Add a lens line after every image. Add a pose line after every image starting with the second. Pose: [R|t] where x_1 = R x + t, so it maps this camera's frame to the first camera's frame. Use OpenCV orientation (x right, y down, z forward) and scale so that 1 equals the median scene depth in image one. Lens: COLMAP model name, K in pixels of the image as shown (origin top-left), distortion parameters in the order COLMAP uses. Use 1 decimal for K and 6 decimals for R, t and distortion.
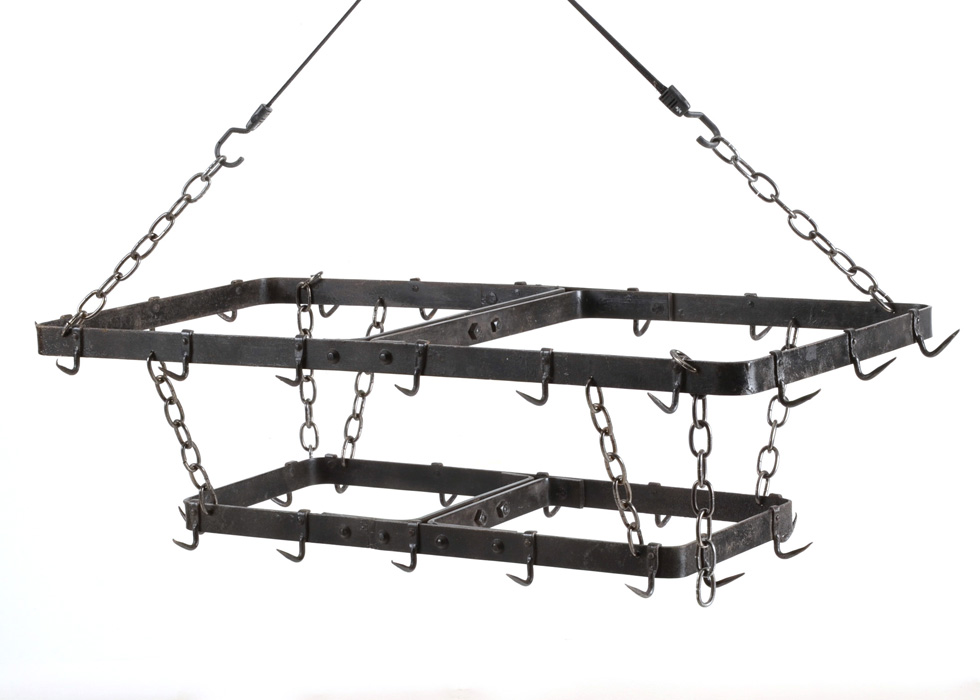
lens RADIAL K [[2752.3, 0, 490.0], [0, 2752.3, 349.9], [0, 0, 1]] dist [-0.126567, 0.000000]
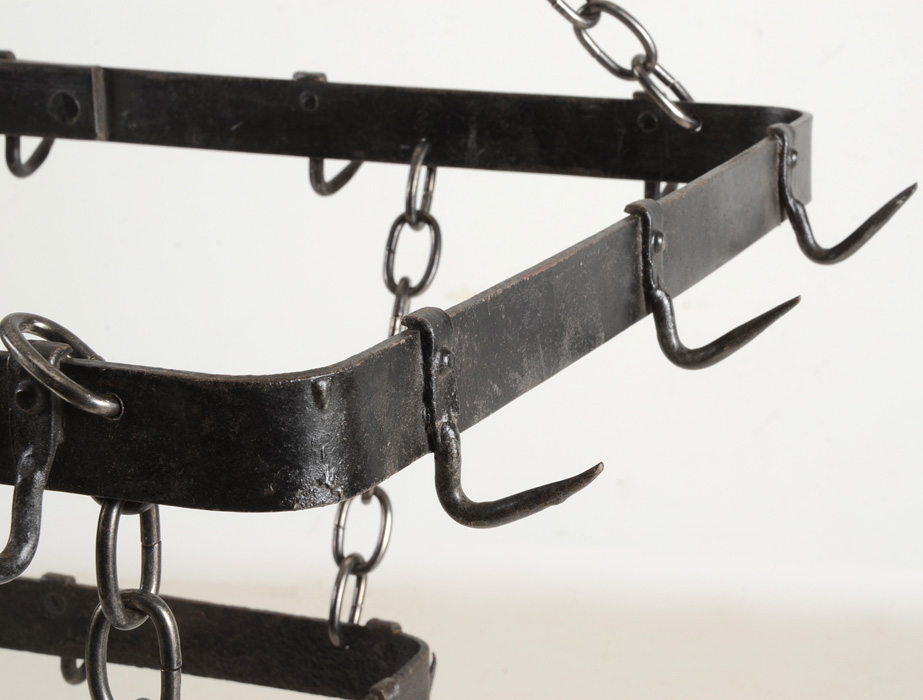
lens RADIAL K [[2450.8, 0, 507.5], [0, 2450.8, 360.5], [0, 0, 1]] dist [0.343248, 0.000000]
pose [[0.983160, -0.017706, 0.181889, 0.060389], [-0.001454, 0.994506, 0.104666, -0.017342], [-0.182743, -0.103168, 0.977733, 0.674193]]
